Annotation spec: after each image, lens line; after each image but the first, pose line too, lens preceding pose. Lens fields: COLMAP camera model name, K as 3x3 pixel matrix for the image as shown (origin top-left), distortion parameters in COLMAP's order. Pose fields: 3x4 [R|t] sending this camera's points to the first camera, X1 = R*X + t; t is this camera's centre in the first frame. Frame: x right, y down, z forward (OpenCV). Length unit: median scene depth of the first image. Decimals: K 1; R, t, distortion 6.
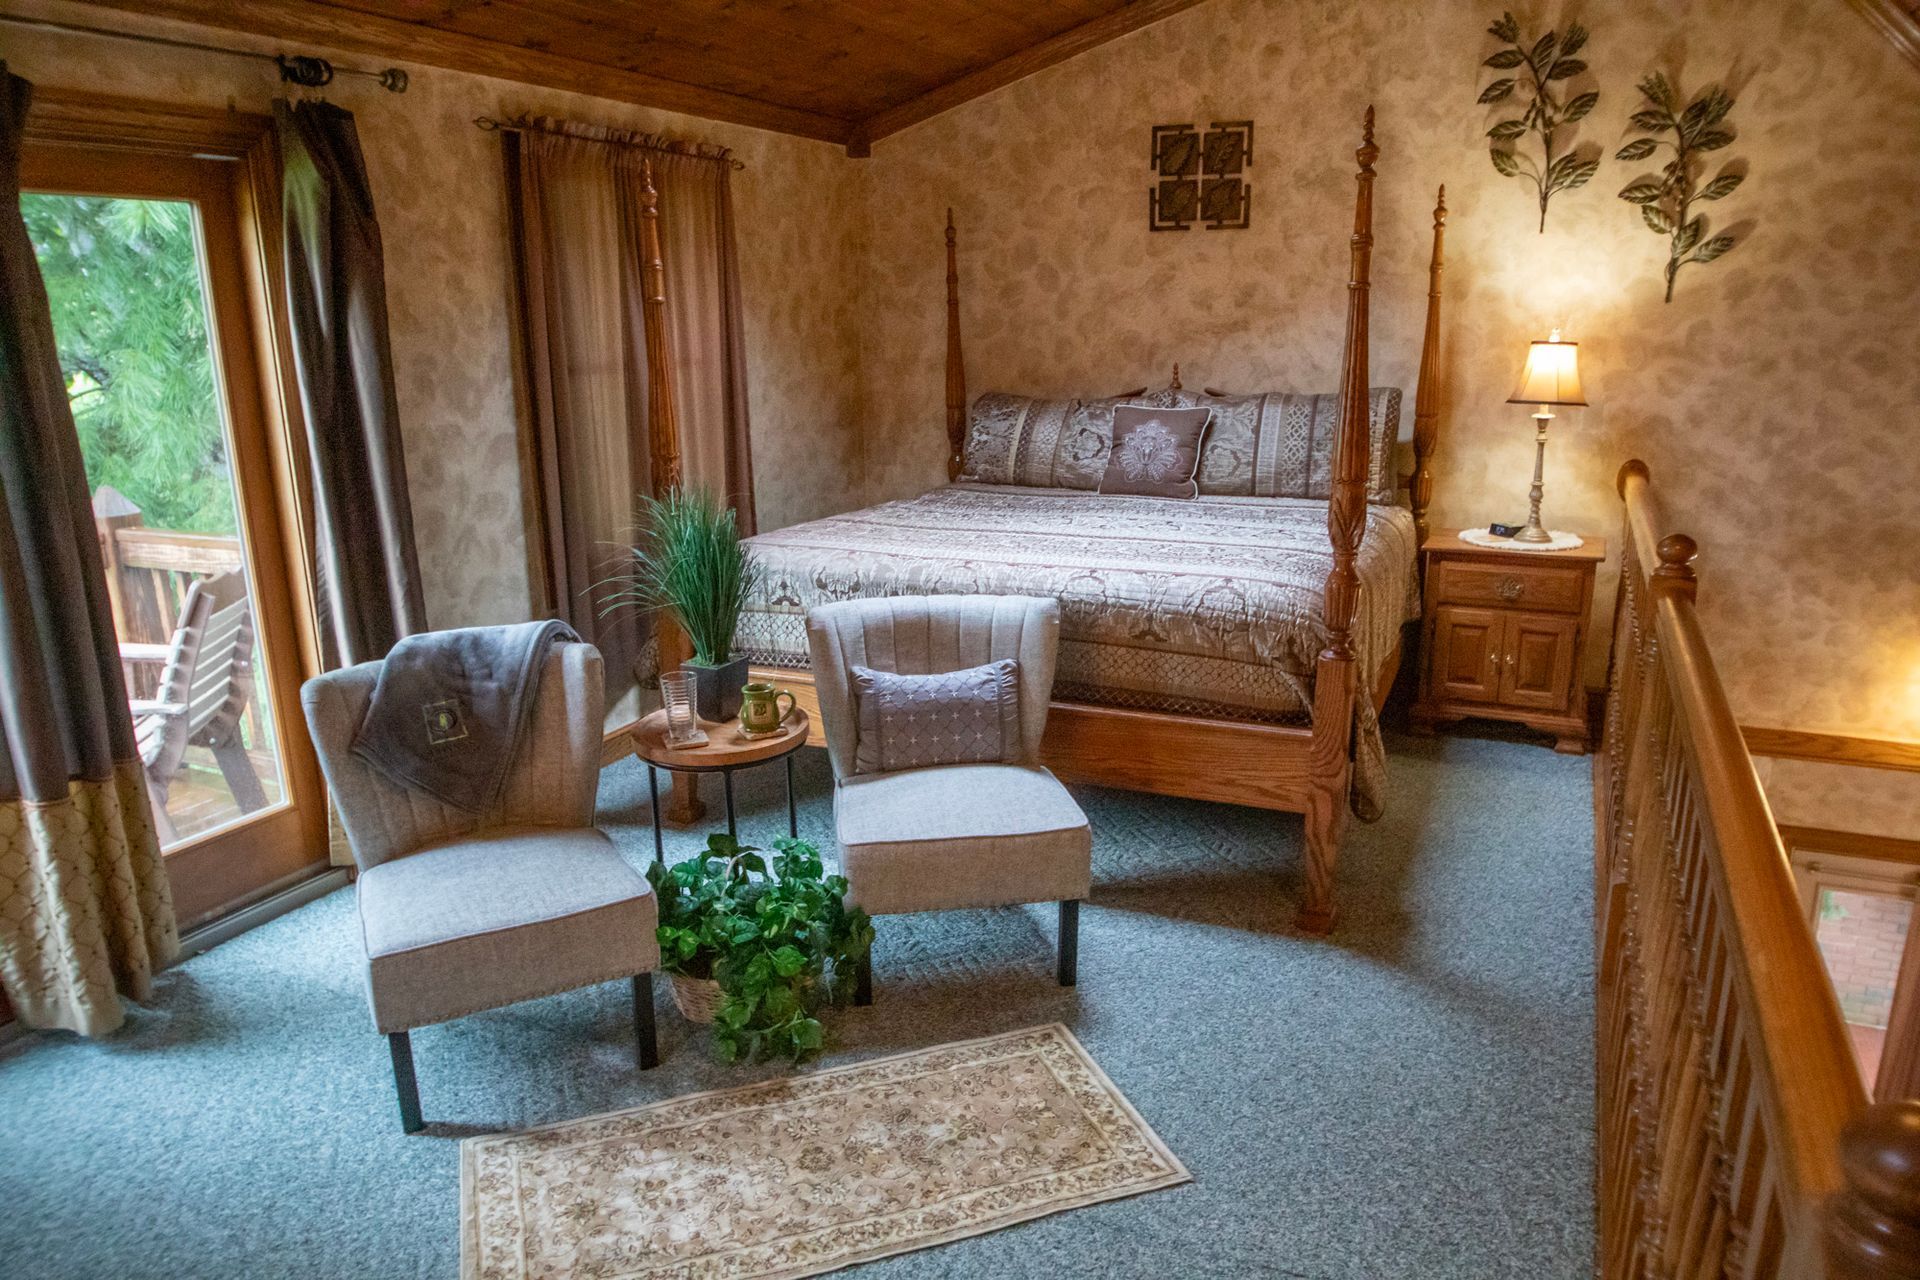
lens RADIAL K [[1242.8, 0, 959.3], [0, 1242.8, 652.4], [0, 0, 1]] dist [-0.058633, 0.006685]
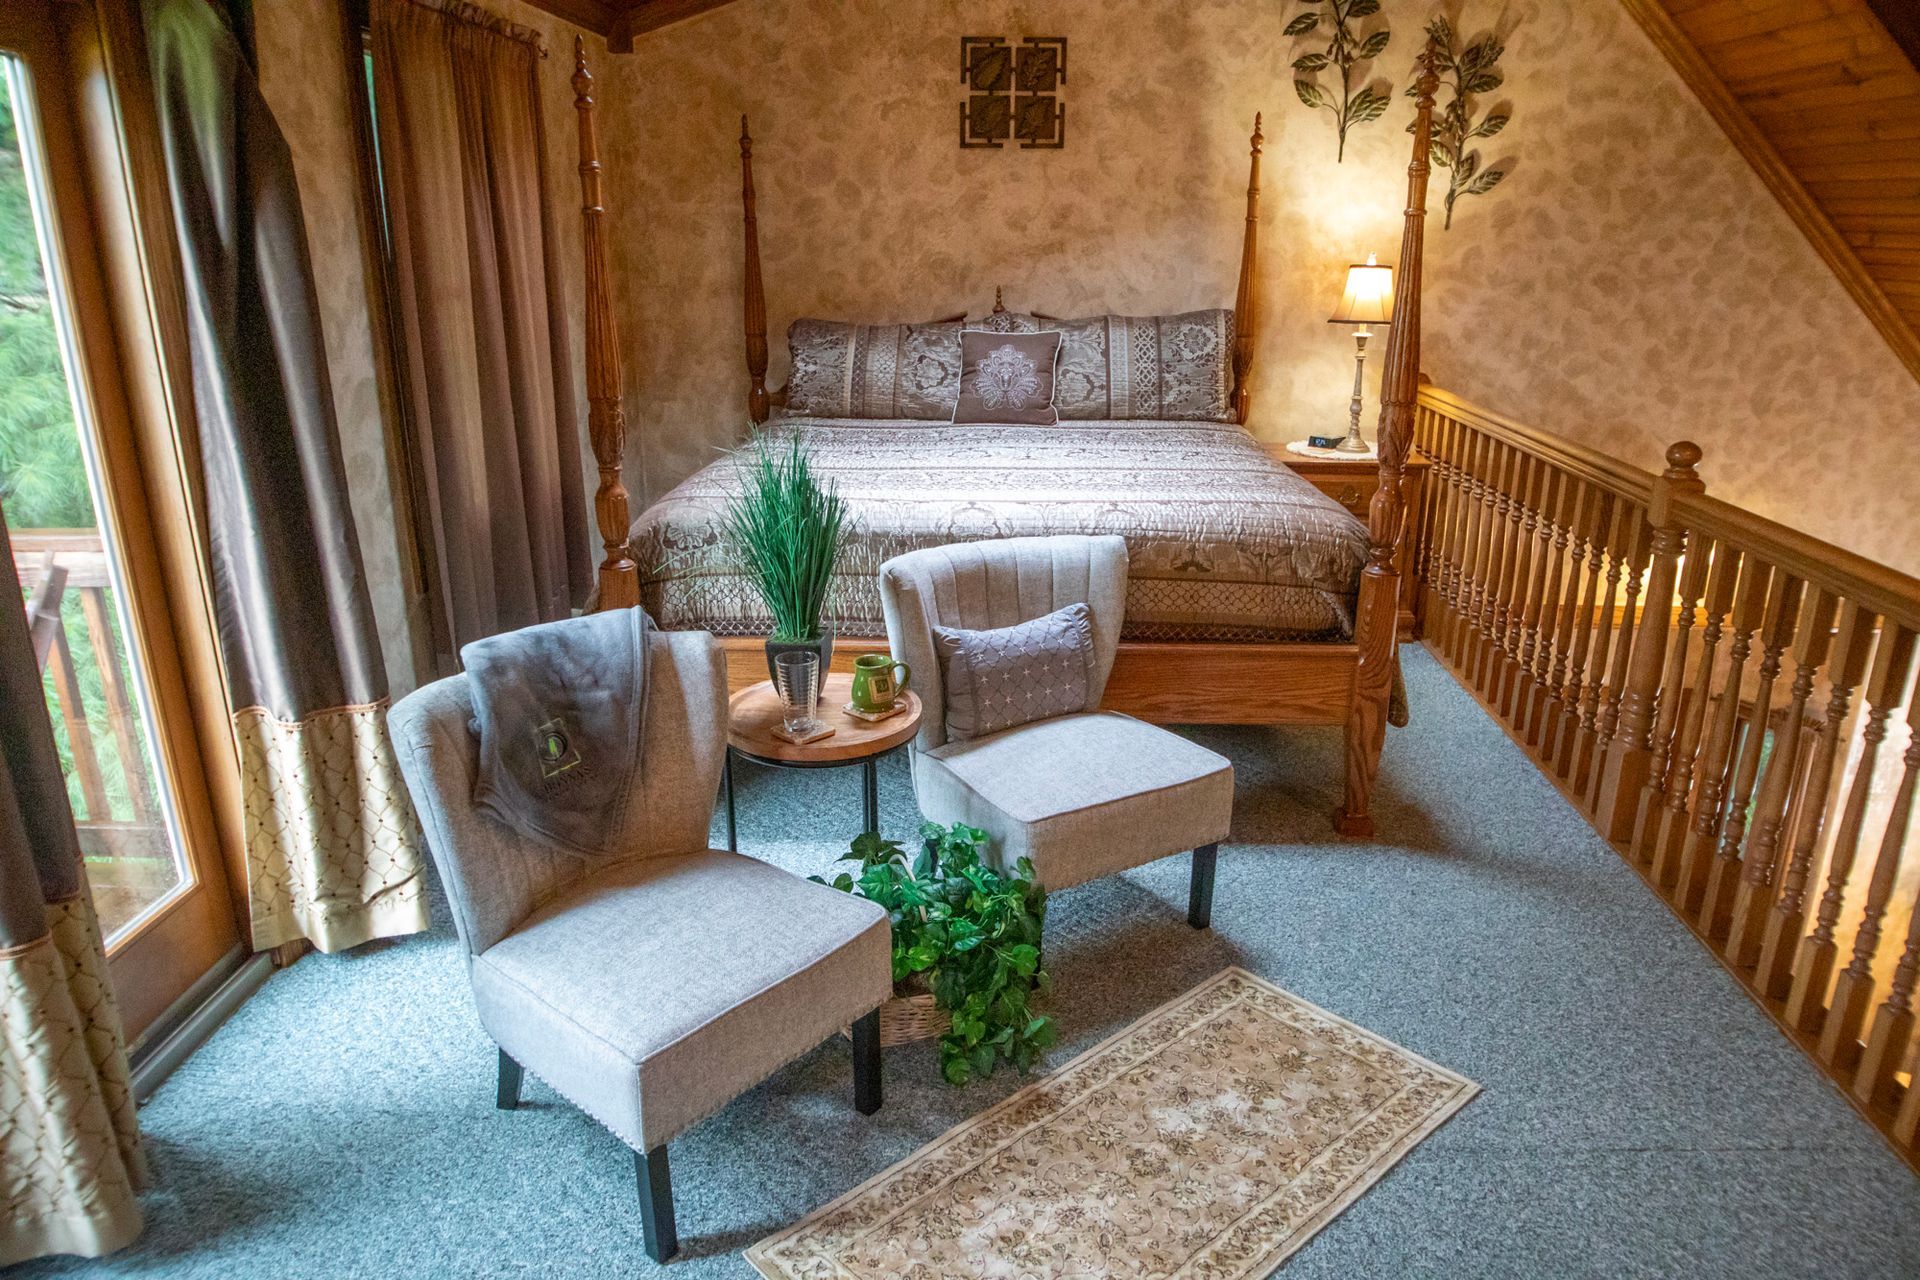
lens RADIAL K [[1242.8, 0, 970.2], [0, 1242.8, 650.5], [0, 0, 1]] dist [-0.058633, 0.006685]
pose [[0.929171, -0.104016, 0.354714, -0.267675], [0.083648, 0.993867, 0.072325, -0.024142], [-0.360062, -0.037531, 0.932173, 0.102785]]
